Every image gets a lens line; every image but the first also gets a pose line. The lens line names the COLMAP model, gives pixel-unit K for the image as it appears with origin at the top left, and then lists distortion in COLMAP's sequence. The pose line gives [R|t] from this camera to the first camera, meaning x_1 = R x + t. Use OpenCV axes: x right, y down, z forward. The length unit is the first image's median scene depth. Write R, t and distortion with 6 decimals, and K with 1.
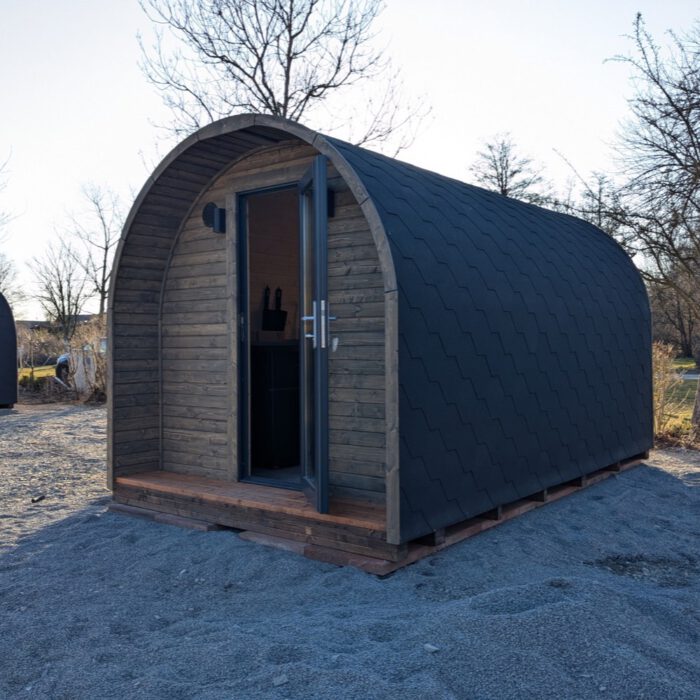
lens RADIAL K [[744.7, 0, 350.0], [0, 744.7, 350.0], [0, 0, 1]] dist [0.029840, -0.072505]
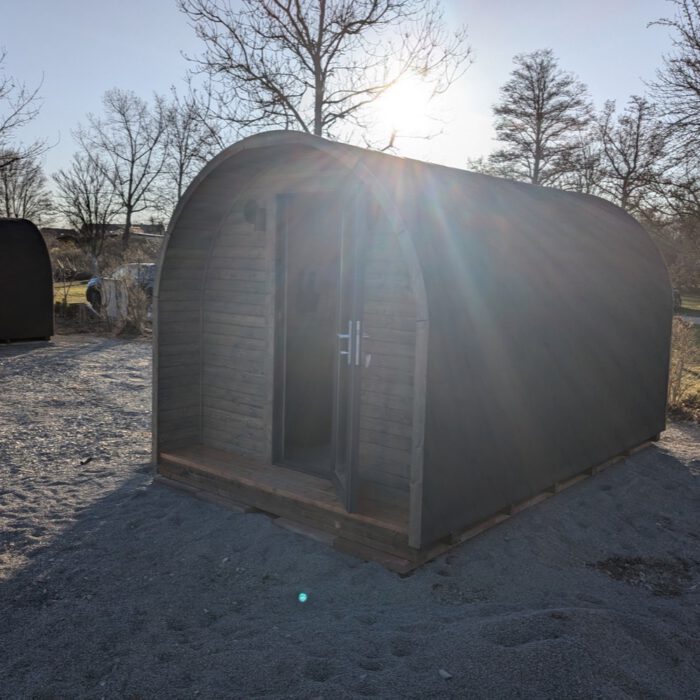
lens RADIAL K [[744.7, 0, 350.0], [0, 744.7, 350.0], [0, 0, 1]] dist [0.029840, -0.072505]
pose [[0.998867, 0.038912, -0.027388, -0.013895], [-0.035623, 0.993096, 0.111765, -0.114672], [0.031548, -0.110663, 0.993357, -0.056702]]
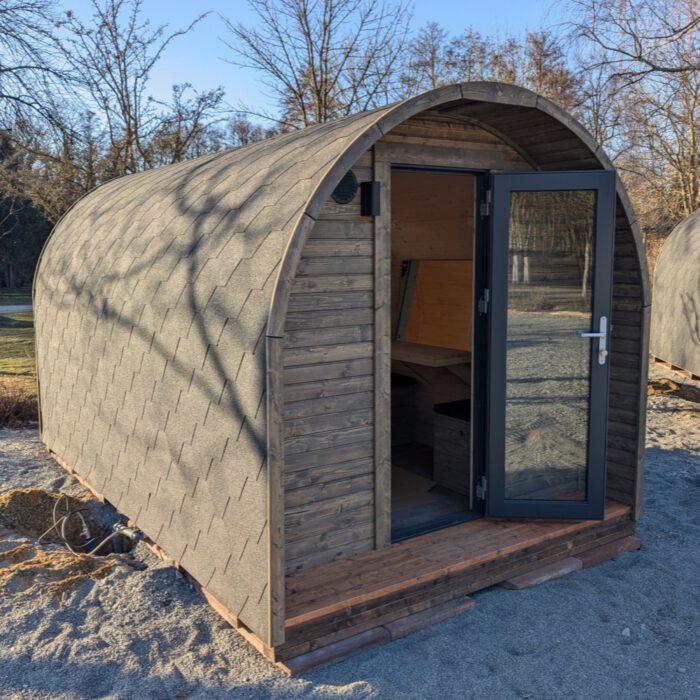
lens RADIAL K [[744.7, 0, 350.0], [0, 744.7, 350.0], [0, 0, 1]] dist [0.029840, -0.072505]
pose [[0.287456, -0.123728, 0.949769, -0.877264], [0.011262, 0.991989, 0.125820, -0.122152], [-0.957728, -0.025471, 0.286547, 0.826692]]
